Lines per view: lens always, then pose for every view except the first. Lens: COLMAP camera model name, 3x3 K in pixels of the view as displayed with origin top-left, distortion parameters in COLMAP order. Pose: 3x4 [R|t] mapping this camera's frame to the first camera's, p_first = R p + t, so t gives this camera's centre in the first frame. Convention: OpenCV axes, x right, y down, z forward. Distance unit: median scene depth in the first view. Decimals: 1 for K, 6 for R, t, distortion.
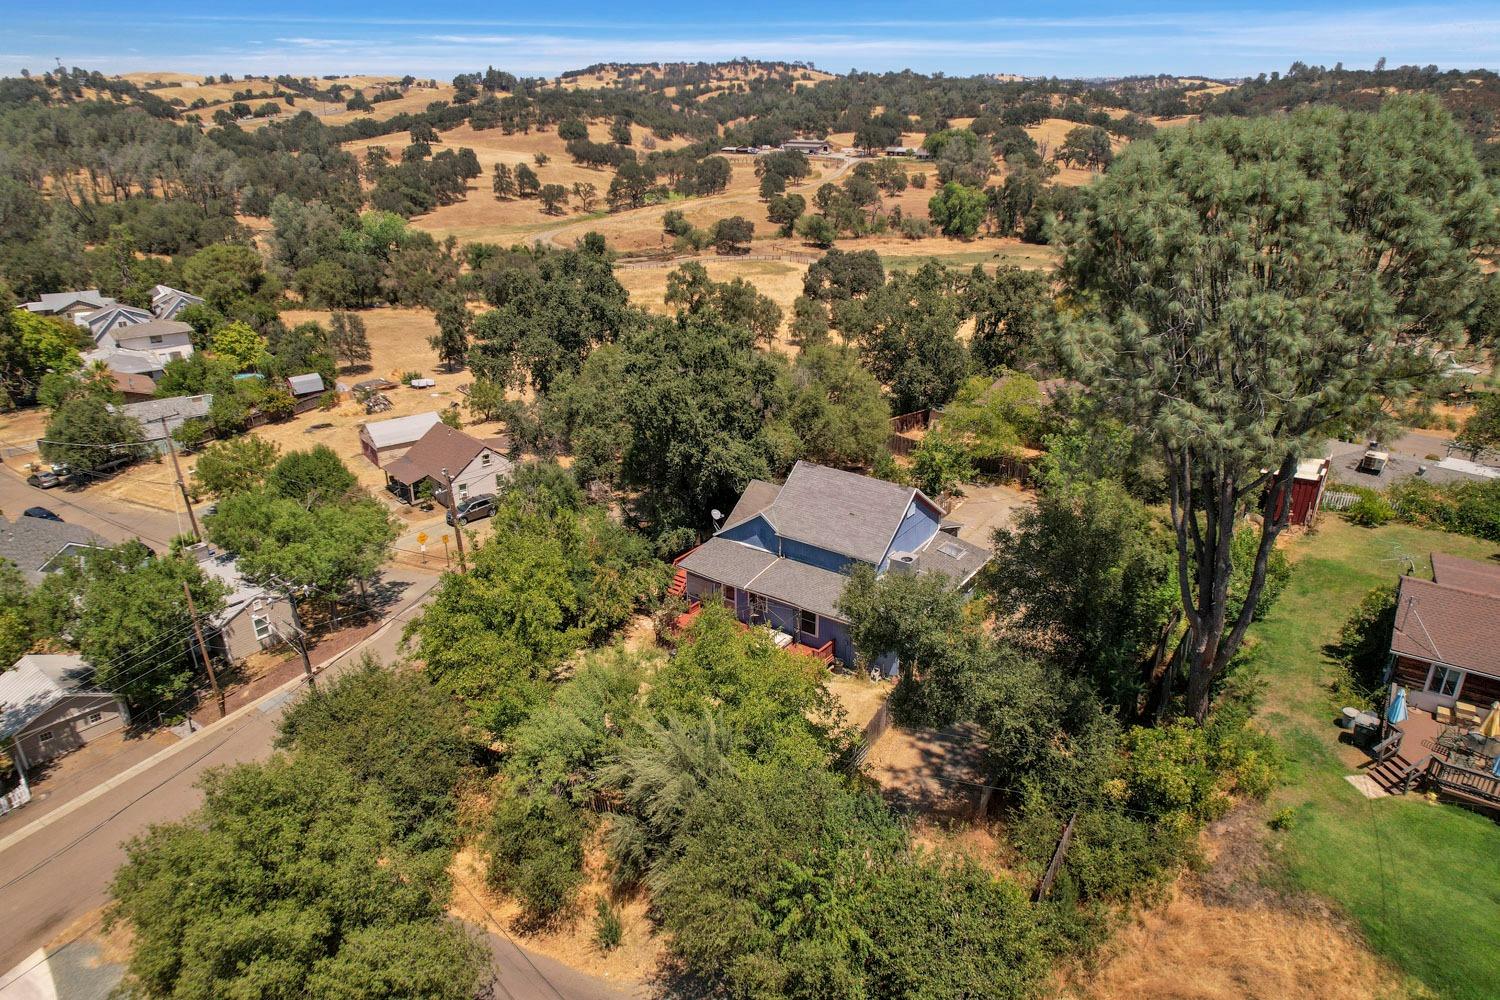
lens RADIAL K [[948.6, 0, 758.5], [0, 948.6, 496.9], [0, 0, 1]] dist [-0.073908, 0.056756]
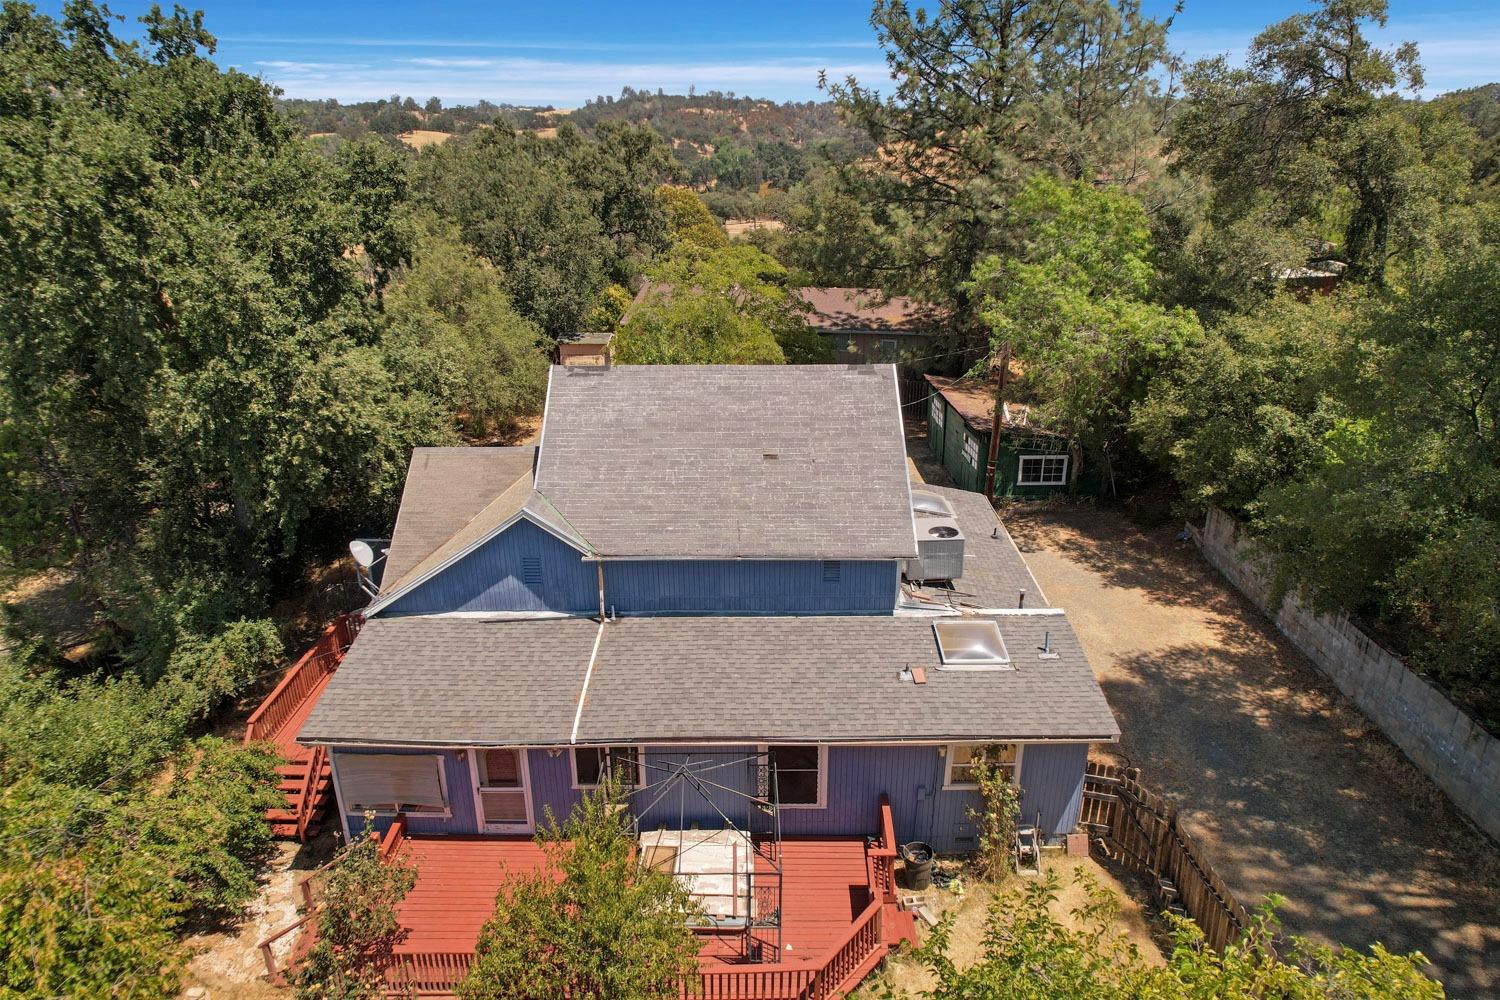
lens RADIAL K [[948.6, 0, 758.5], [0, 948.6, 496.9], [0, 0, 1]] dist [-0.073908, 0.056756]
pose [[0.810424, -0.204128, 0.549131, -0.108368], [0.220254, 0.974730, 0.037277, 0.017140], [-0.542863, 0.090738, 0.834905, 0.630782]]
